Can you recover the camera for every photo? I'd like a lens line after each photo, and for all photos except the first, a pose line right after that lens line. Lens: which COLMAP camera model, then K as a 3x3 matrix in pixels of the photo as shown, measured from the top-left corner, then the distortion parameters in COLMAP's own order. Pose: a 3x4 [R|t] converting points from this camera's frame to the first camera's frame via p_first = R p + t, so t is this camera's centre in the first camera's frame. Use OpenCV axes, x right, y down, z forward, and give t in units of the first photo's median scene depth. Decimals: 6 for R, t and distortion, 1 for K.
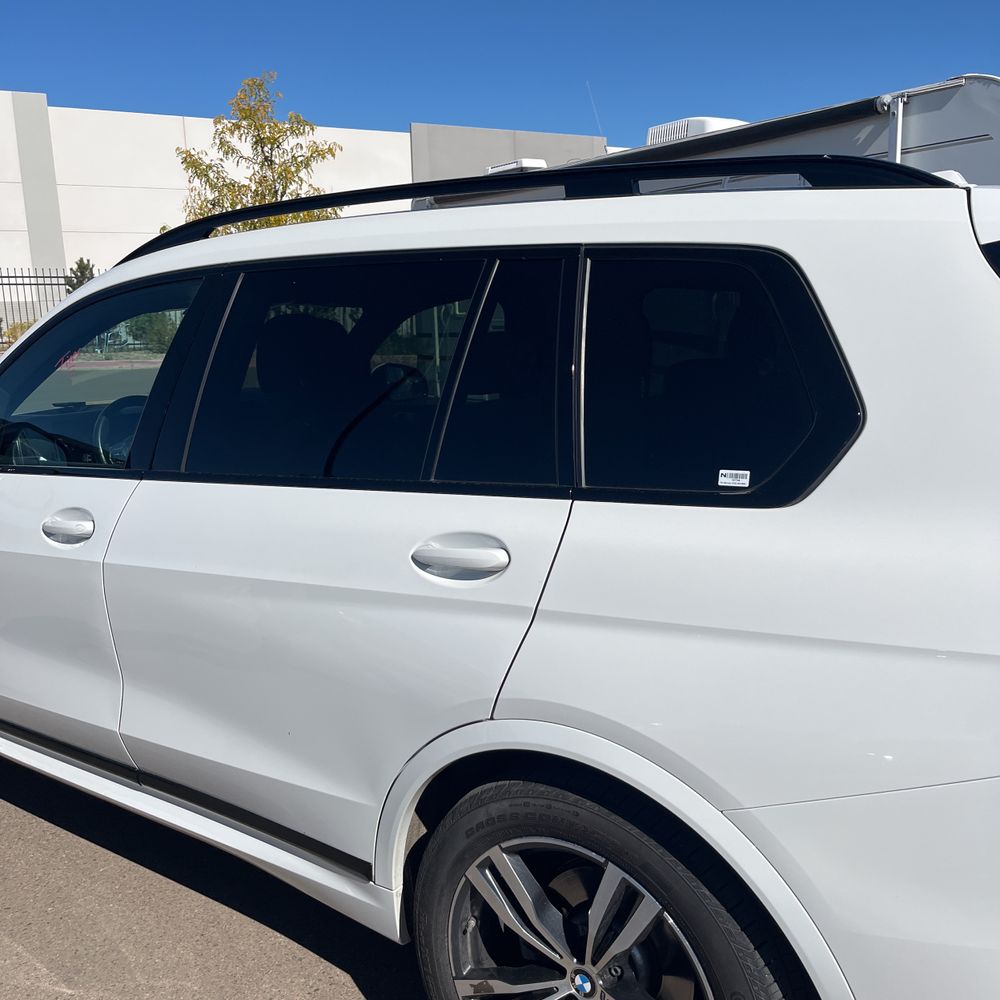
lens RADIAL K [[1011.1, 0, 508.1], [0, 1011.1, 513.6], [0, 0, 1]] dist [0.021965, 0.000000]
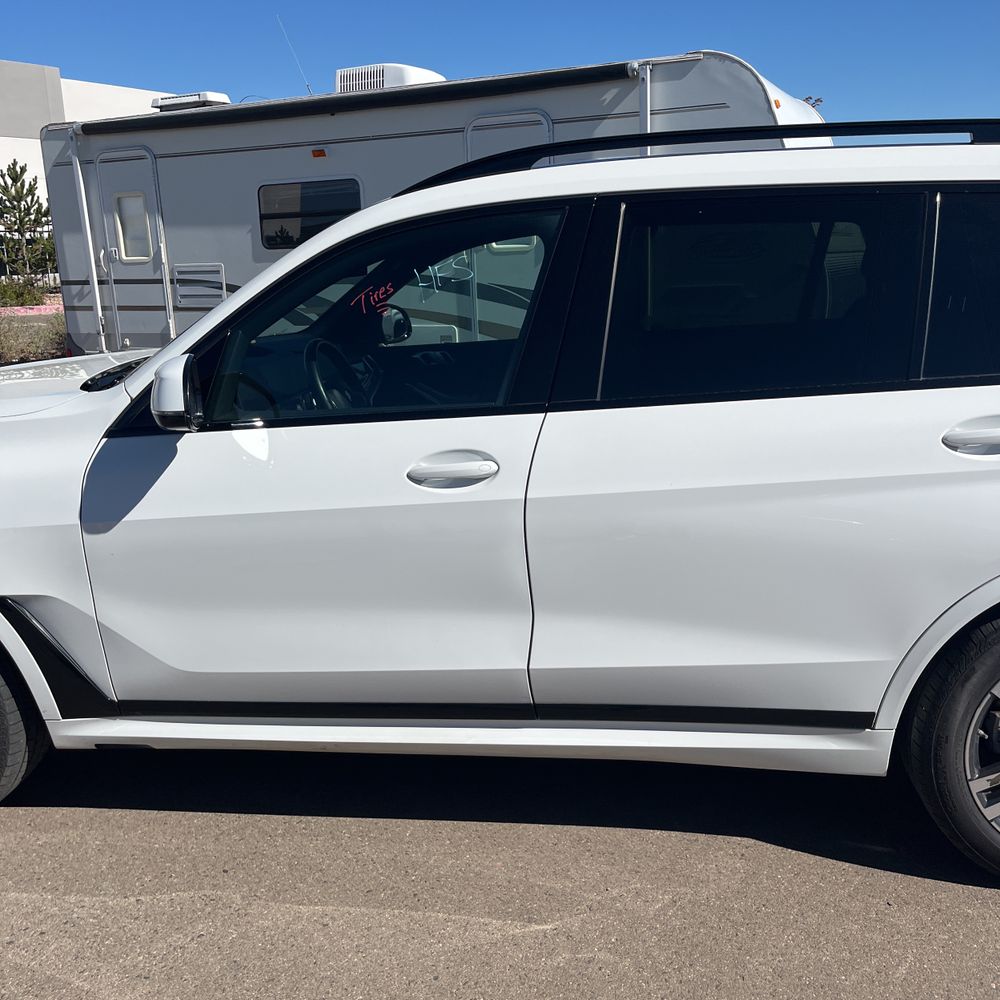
lens RADIAL K [[1011.1, 0, 506.3], [0, 1011.1, 505.8], [0, 0, 1]] dist [0.021965, 0.000000]
pose [[0.876570, -0.118466, 0.466467, -1.052368], [0.100032, 0.992912, 0.064187, -0.010003], [-0.470764, -0.009603, 0.882207, 0.171210]]
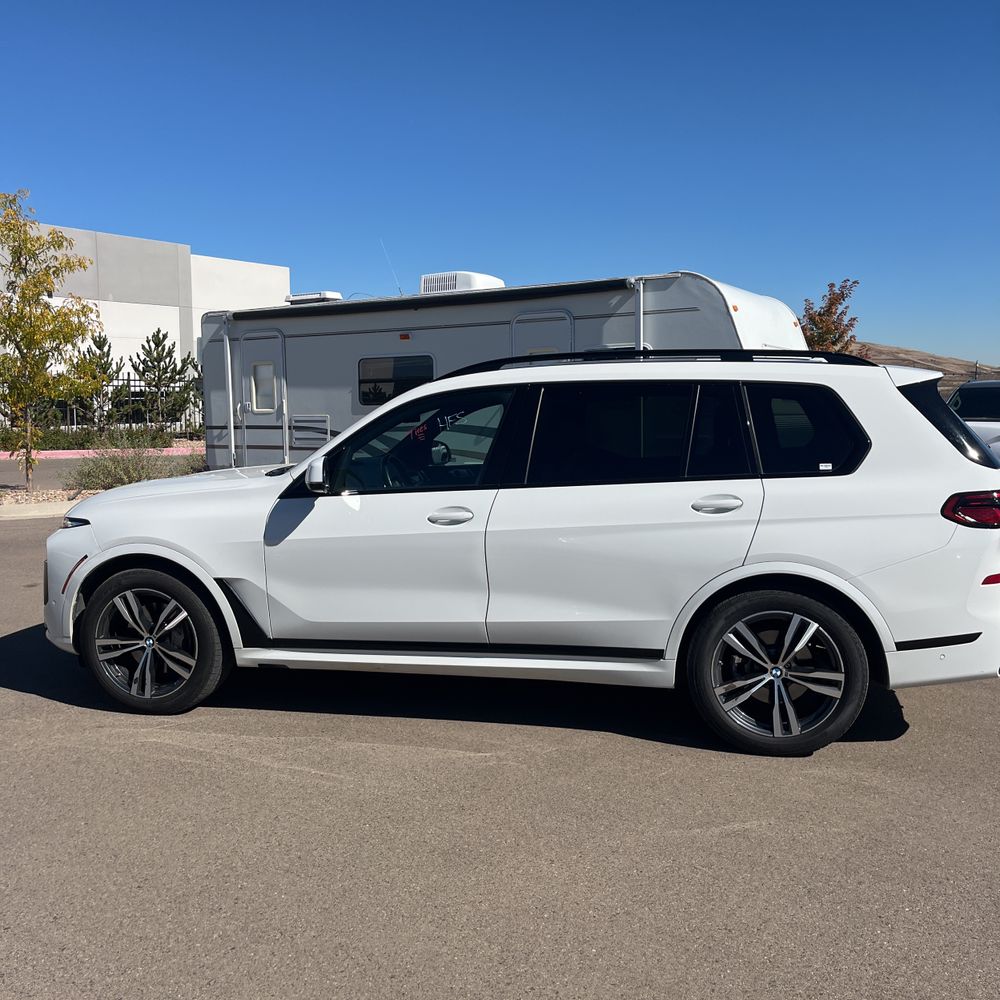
lens RADIAL K [[1011.1, 0, 478.6], [0, 1011.1, 490.7], [0, 0, 1]] dist [0.021965, 0.000000]
pose [[0.923450, -0.017513, 0.383318, -1.392315], [0.063614, 0.992122, -0.107924, 0.218095], [-0.378408, 0.124047, 0.917289, -0.953962]]
